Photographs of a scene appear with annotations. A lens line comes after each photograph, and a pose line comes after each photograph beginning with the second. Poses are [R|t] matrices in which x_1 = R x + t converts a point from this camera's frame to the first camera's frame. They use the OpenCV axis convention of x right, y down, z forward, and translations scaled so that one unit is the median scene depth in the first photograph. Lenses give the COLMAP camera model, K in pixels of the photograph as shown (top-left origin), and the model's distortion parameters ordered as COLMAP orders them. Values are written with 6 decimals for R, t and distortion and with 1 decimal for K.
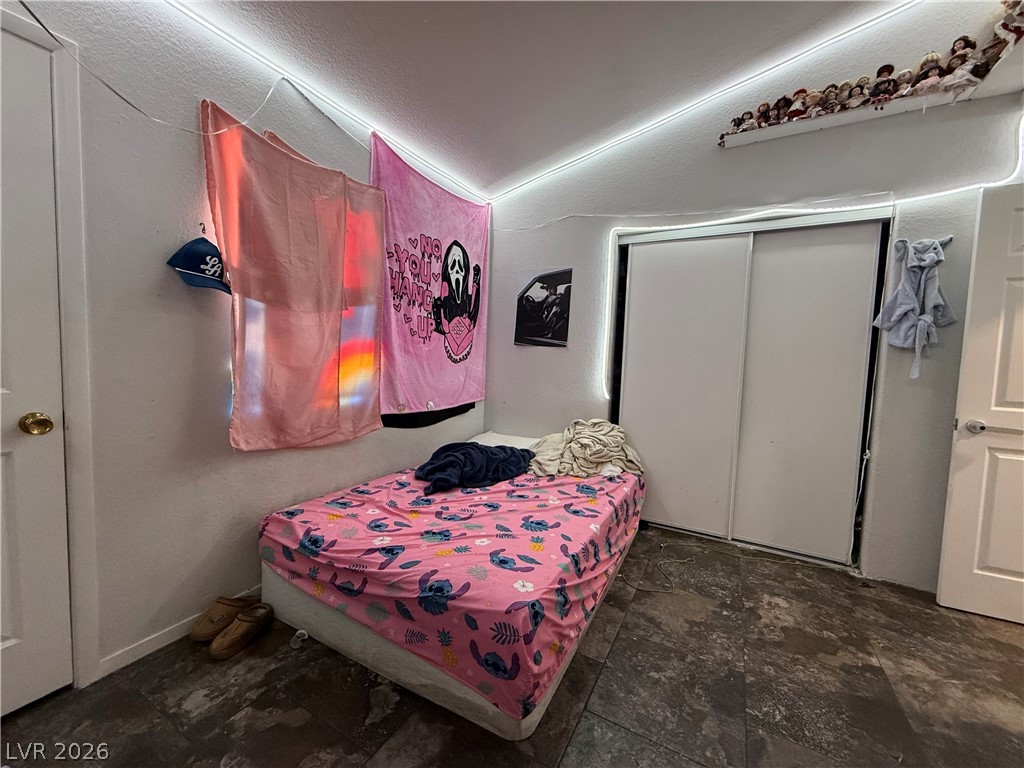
lens RADIAL K [[407.8, 0, 511.8], [0, 407.8, 381.1], [0, 0, 1]] dist [0.000028, 0.000387]
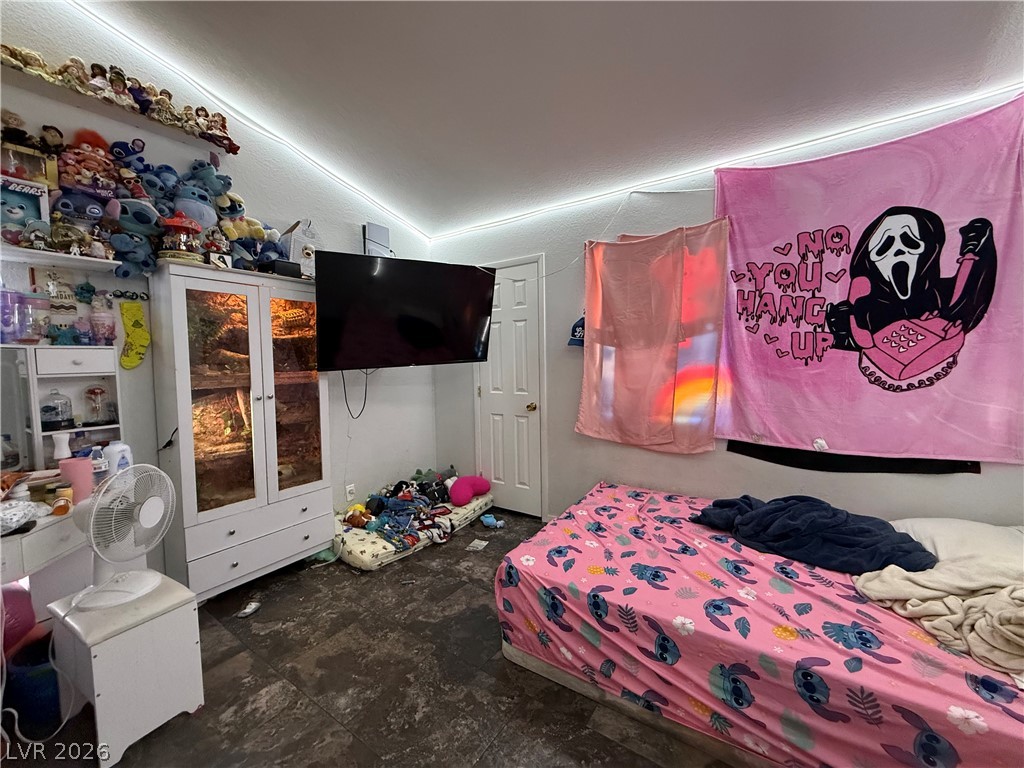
lens RADIAL K [[407.8, 0, 510.1], [0, 407.8, 381.2], [0, 0, 1]] dist [0.000028, 0.000387]
pose [[-0.097780, 0.018551, -0.995035, 0.764390], [-0.049145, 0.998516, 0.023446, -0.060485], [0.993994, 0.051194, -0.096724, 0.592021]]
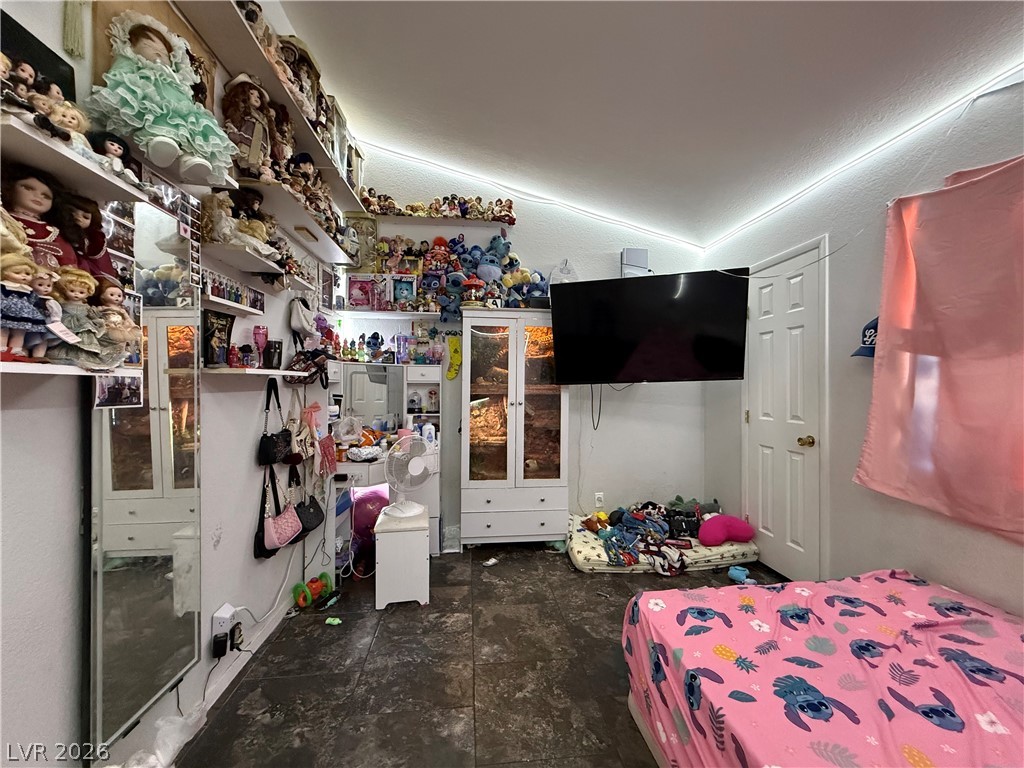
lens RADIAL K [[407.8, 0, 513.3], [0, 407.8, 381.8], [0, 0, 1]] dist [0.000028, 0.000387]
pose [[-0.815158, -0.047593, -0.577280, 0.589734], [-0.072149, 0.997200, 0.019668, -0.061094], [0.574728, 0.057683, -0.816309, 0.943286]]
